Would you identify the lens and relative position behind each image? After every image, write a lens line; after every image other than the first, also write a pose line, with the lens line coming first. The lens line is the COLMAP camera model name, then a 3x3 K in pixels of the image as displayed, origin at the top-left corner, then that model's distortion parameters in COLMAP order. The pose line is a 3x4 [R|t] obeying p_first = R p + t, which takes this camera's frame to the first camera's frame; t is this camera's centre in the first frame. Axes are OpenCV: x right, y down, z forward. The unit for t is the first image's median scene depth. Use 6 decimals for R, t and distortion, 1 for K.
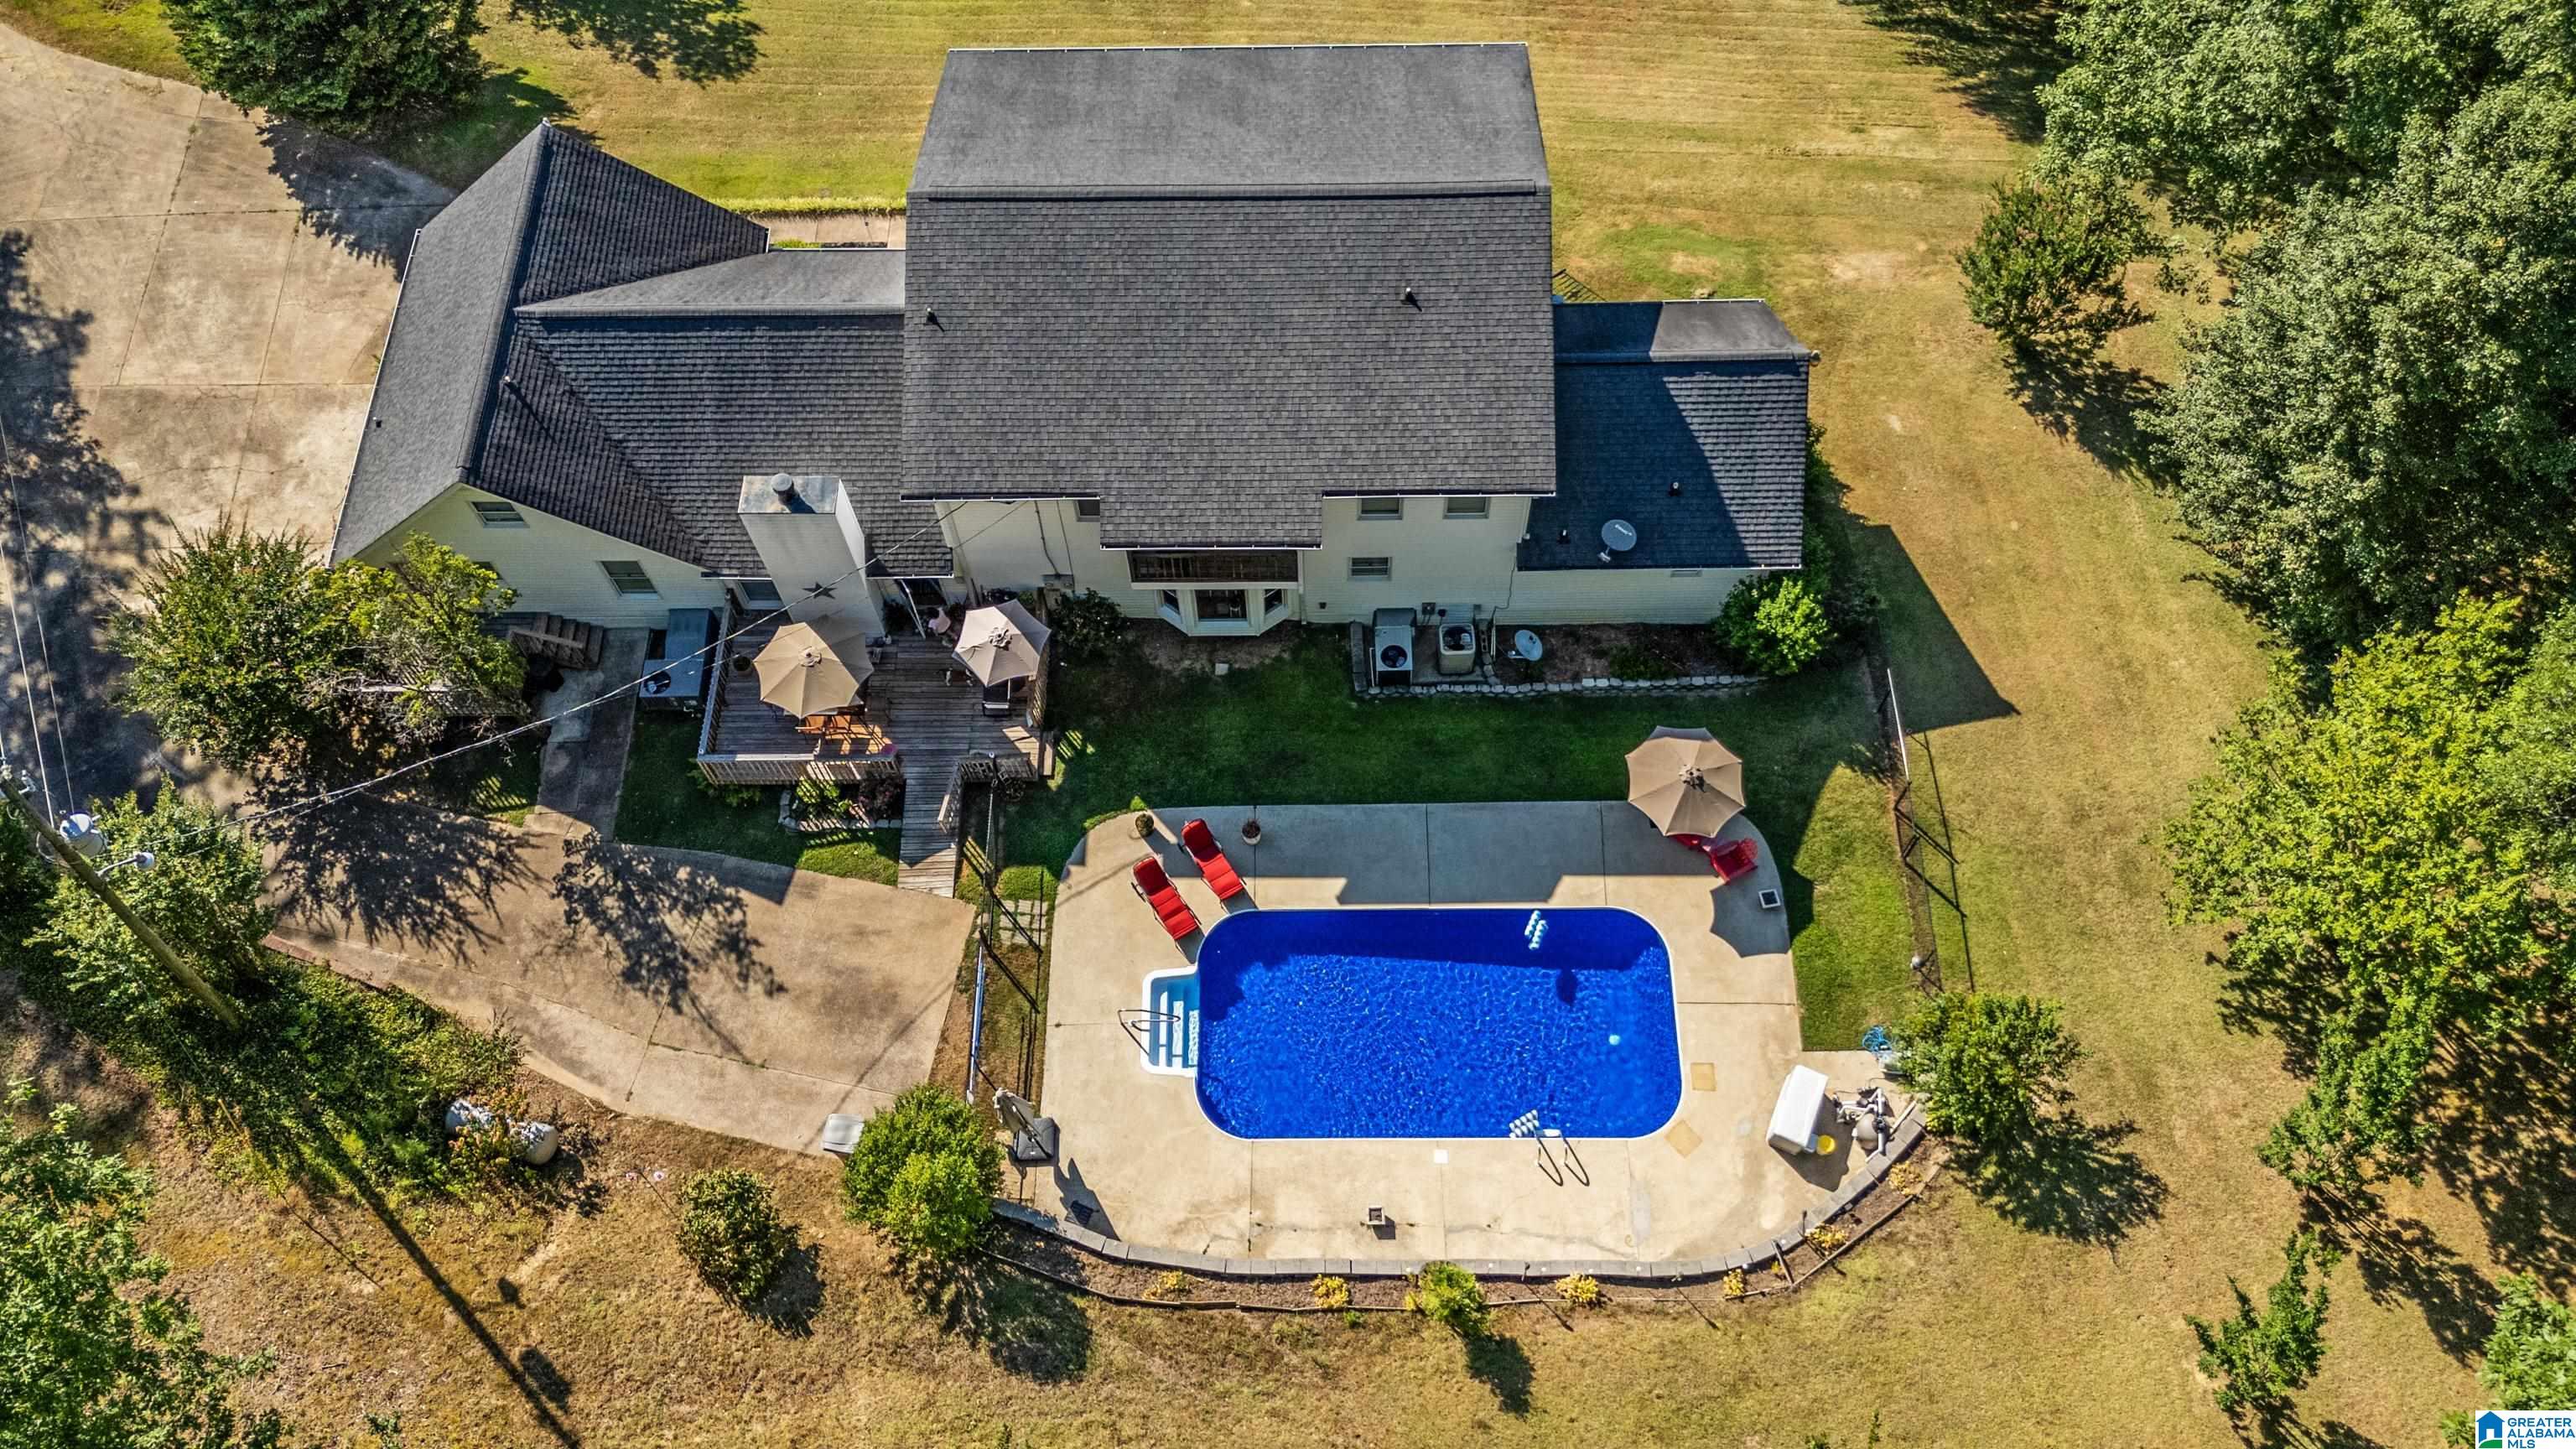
lens RADIAL K [[1892.4, 0, 1288.0], [0, 1892.4, 724.5], [0, 0, 1]] dist [0.002352, -0.002812]
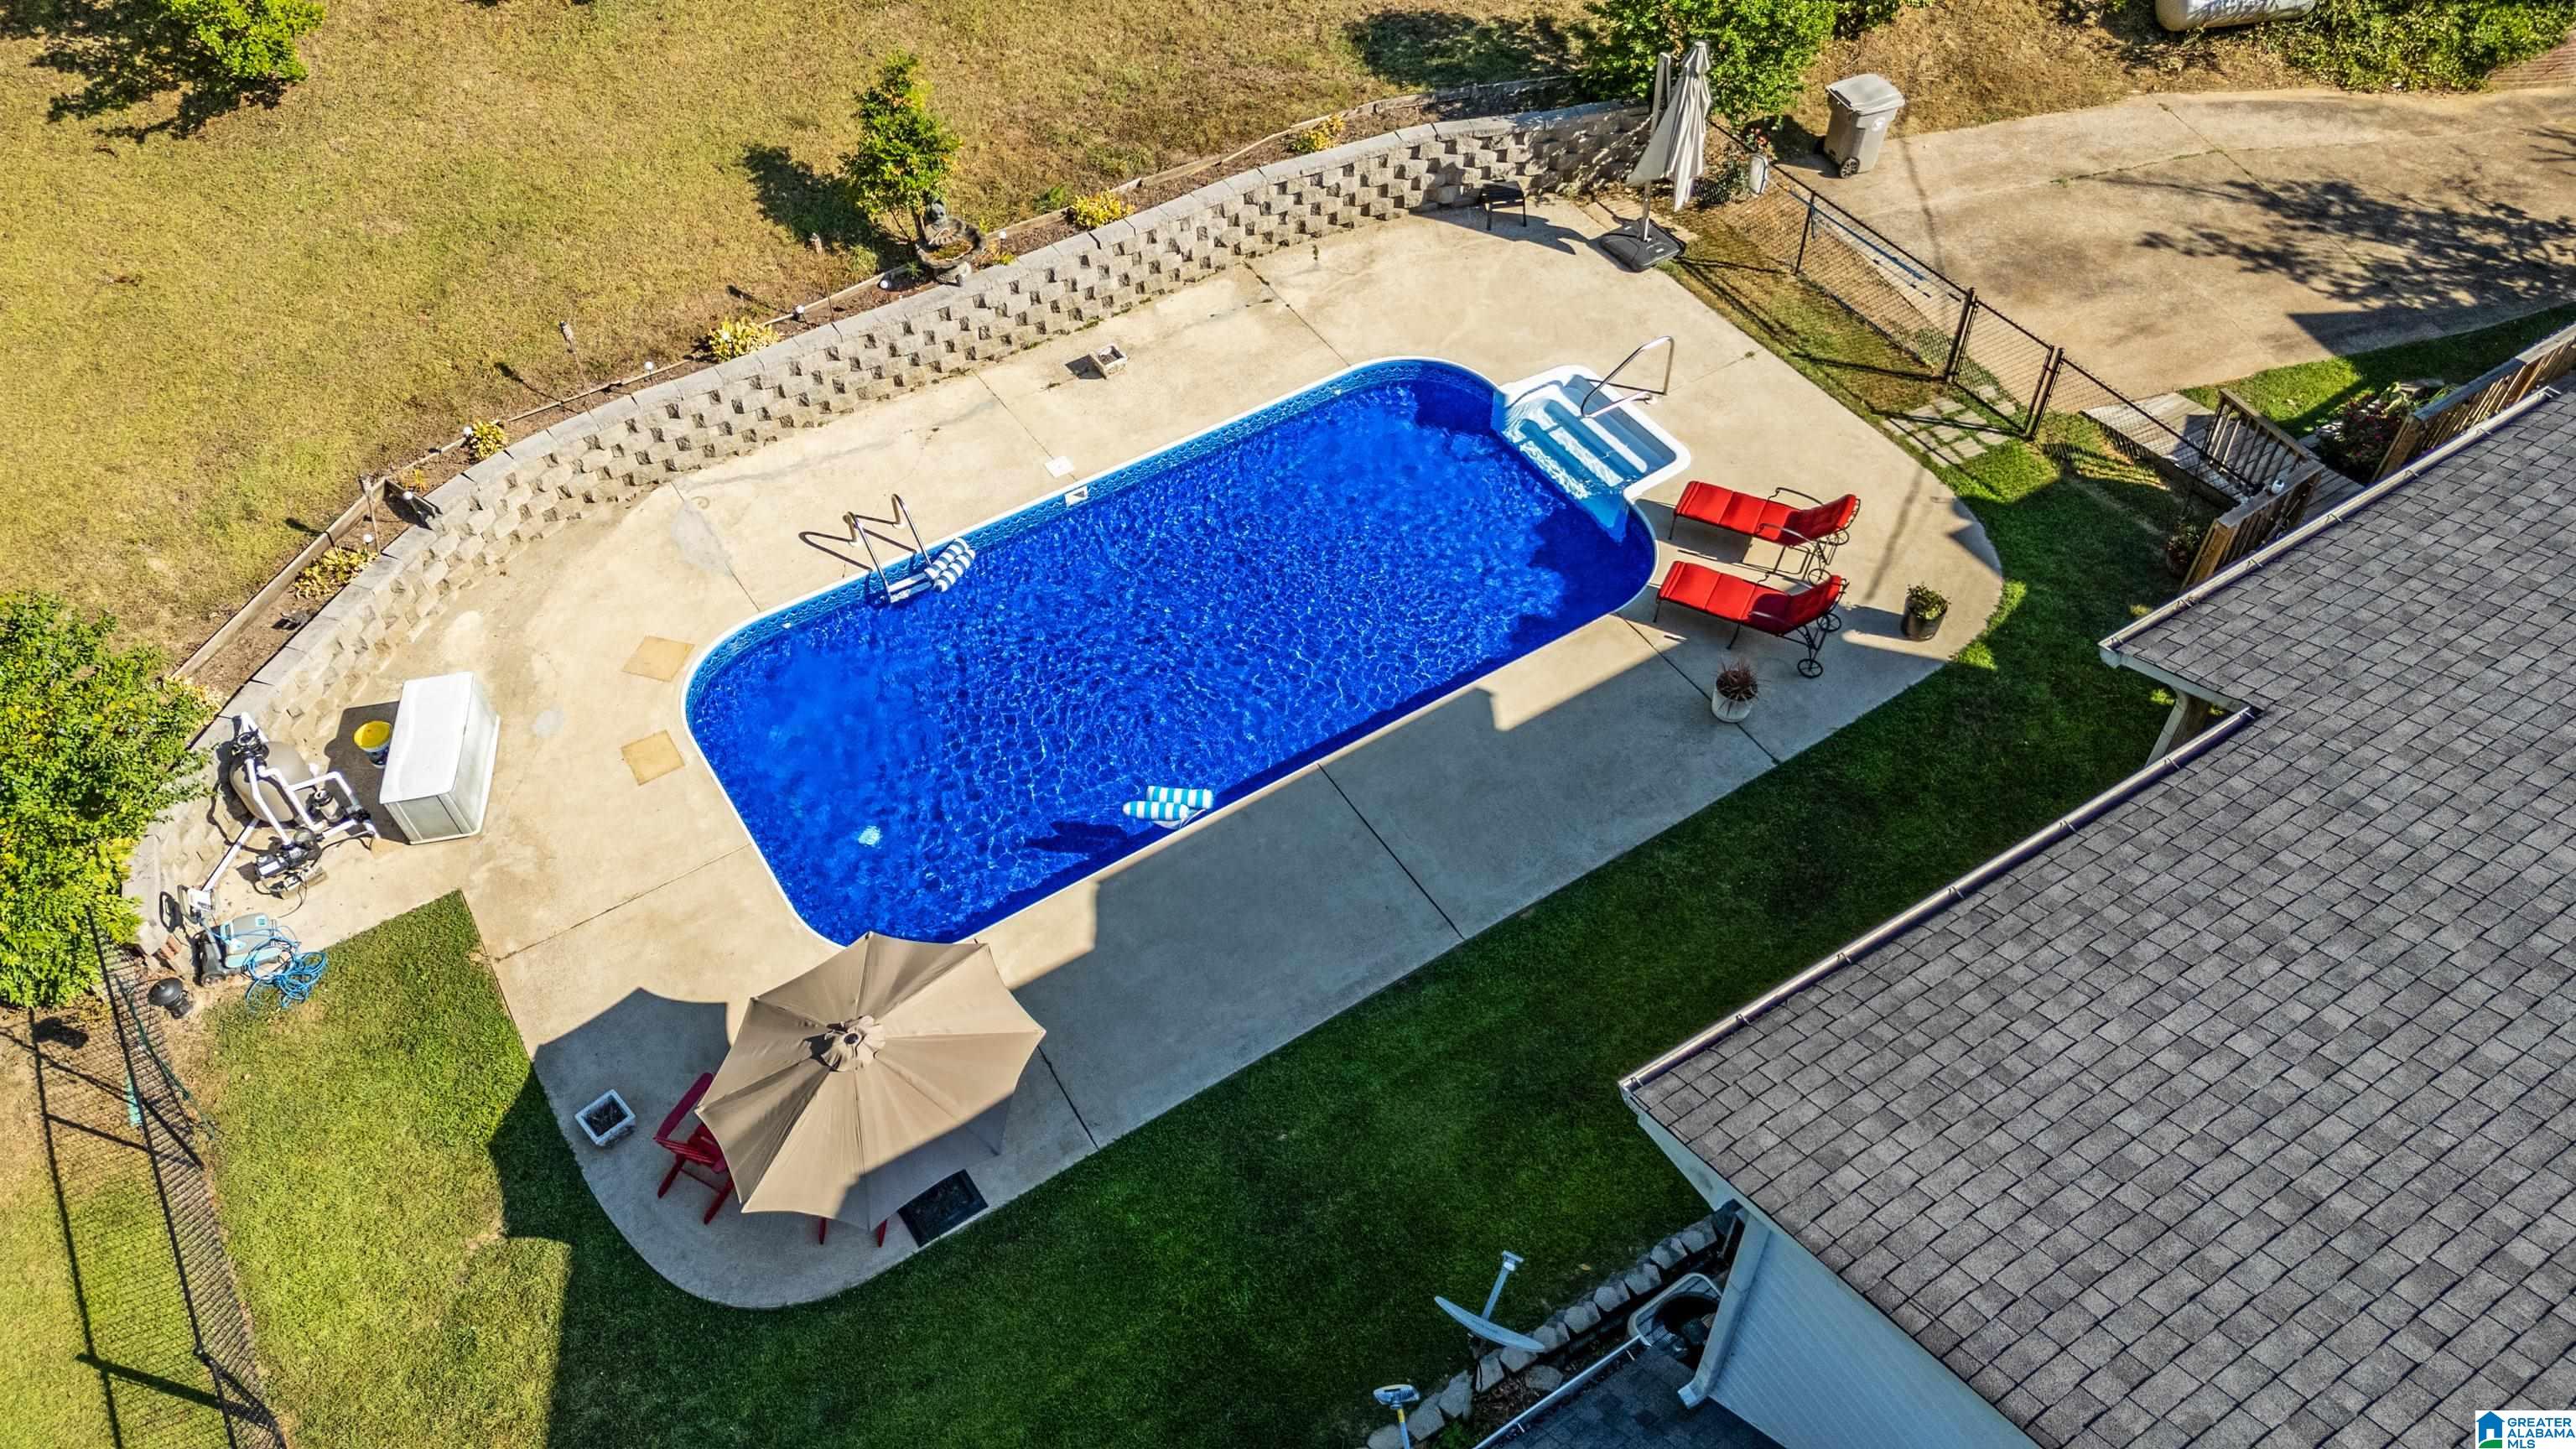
lens RADIAL K [[1892.4, 0, 1288.0], [0, 1892.4, 724.5], [0, 0, 1]] dist [0.002352, -0.002812]
pose [[-0.841172, 0.431143, -0.326415, 0.227291], [-0.463580, -0.264133, 0.845770, -0.284664], [0.278431, 0.862757, 0.422050, 0.806082]]
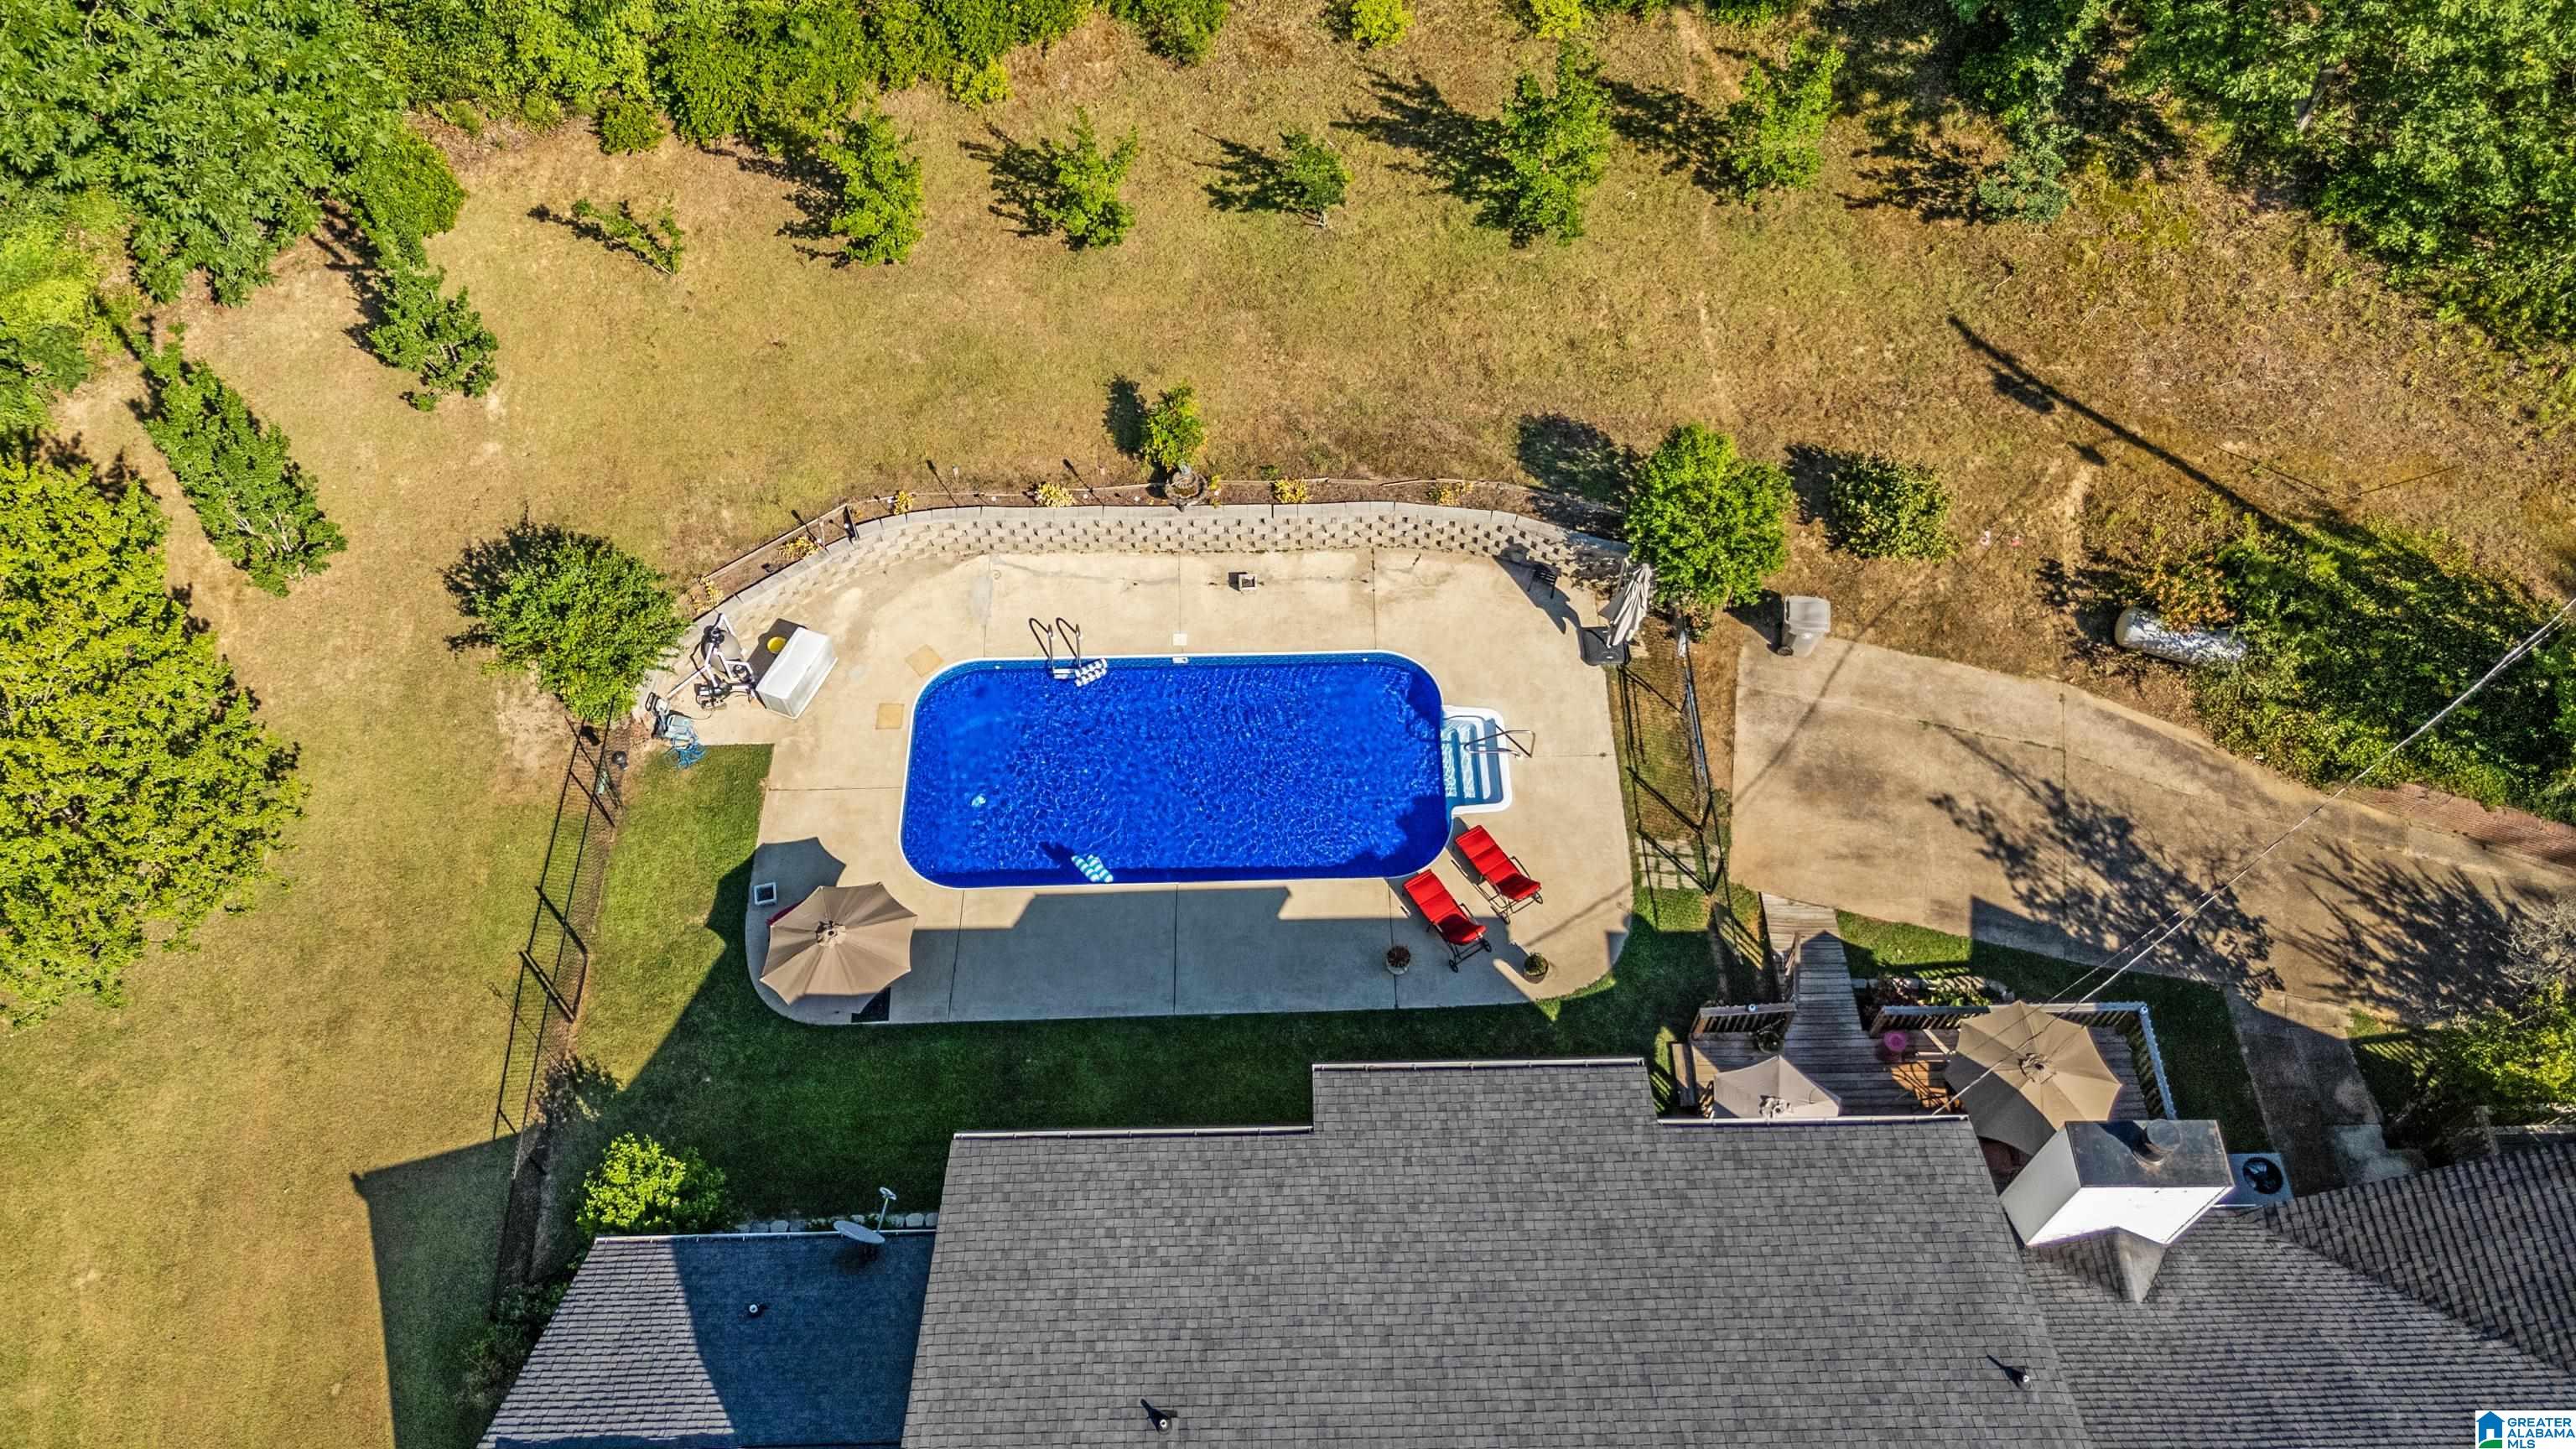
lens RADIAL K [[1843.1, 0, 1288.0], [0, 1843.1, 724.5], [0, 0, 1]] dist [0.008076, -0.001617]
pose [[-0.999379, 0.032838, 0.012762, 0.014191], [-0.005524, -0.503811, 0.863796, -0.569044], [0.034795, 0.863190, 0.503679, 0.541820]]
